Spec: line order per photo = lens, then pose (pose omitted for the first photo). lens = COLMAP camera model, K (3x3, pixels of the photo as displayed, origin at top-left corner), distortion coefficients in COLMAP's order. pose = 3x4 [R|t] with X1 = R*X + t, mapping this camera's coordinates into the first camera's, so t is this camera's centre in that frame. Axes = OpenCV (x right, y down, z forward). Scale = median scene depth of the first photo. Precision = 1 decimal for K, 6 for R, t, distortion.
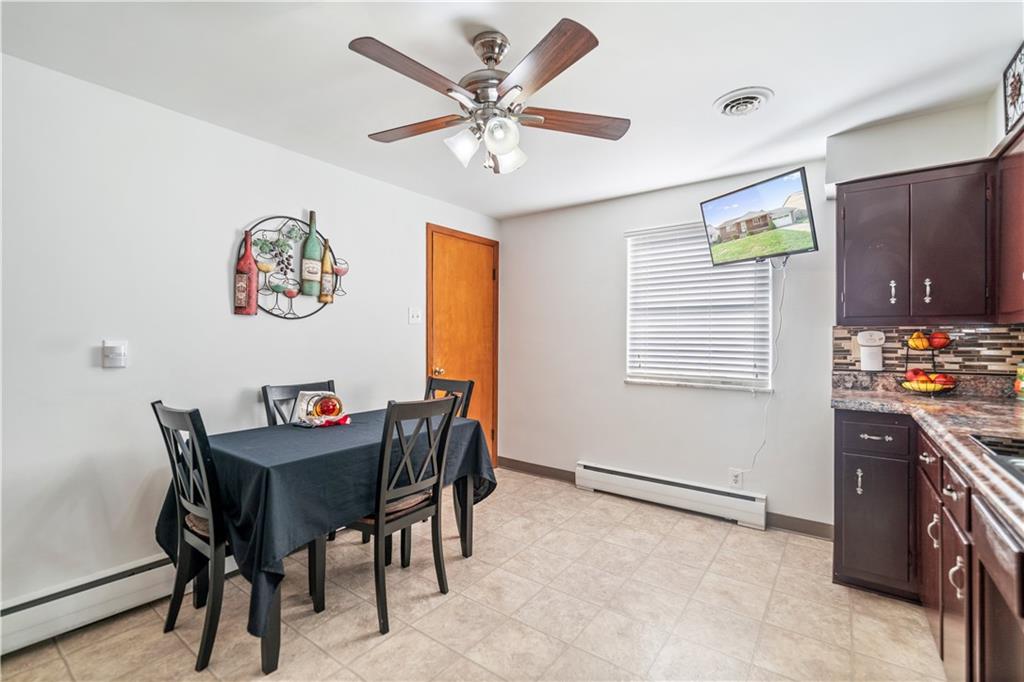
lens RADIAL K [[487.7, 0, 552.0], [0, 487.7, 337.7], [0, 0, 1]] dist [0.000363, 0.000096]
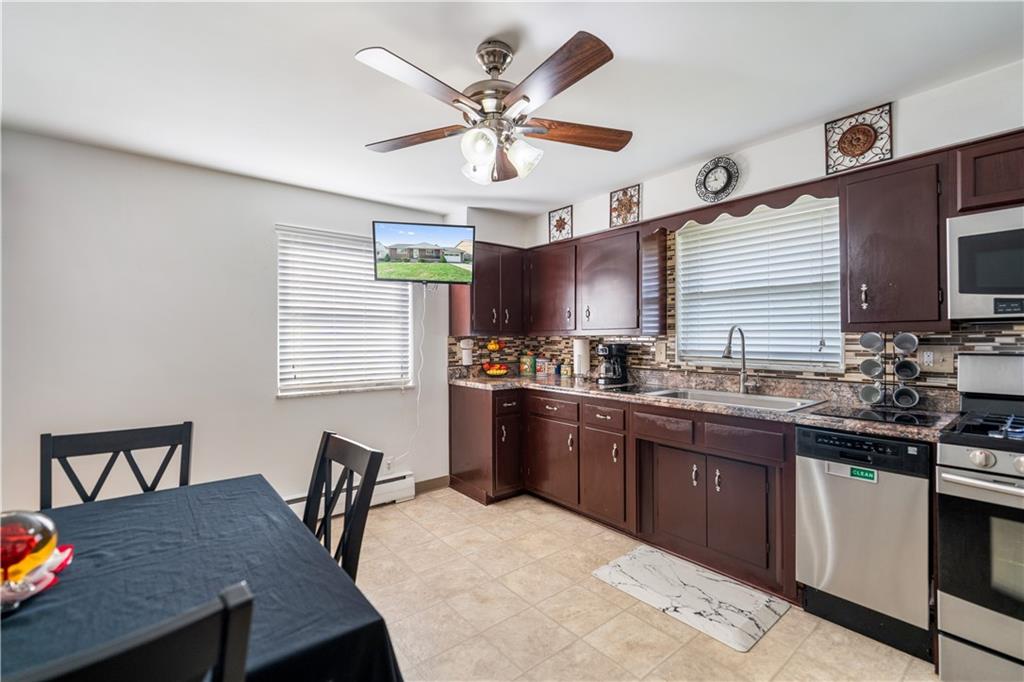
lens RADIAL K [[454.9, 0, 517.7], [0, 454.9, 342.8], [0, 0, 1]] dist [0.000617, 0.000233]
pose [[0.230881, -0.011335, 0.972916, -0.682627], [0.003236, 0.999936, 0.010882, -0.016683], [-0.972977, 0.000635, 0.230903, 0.511687]]
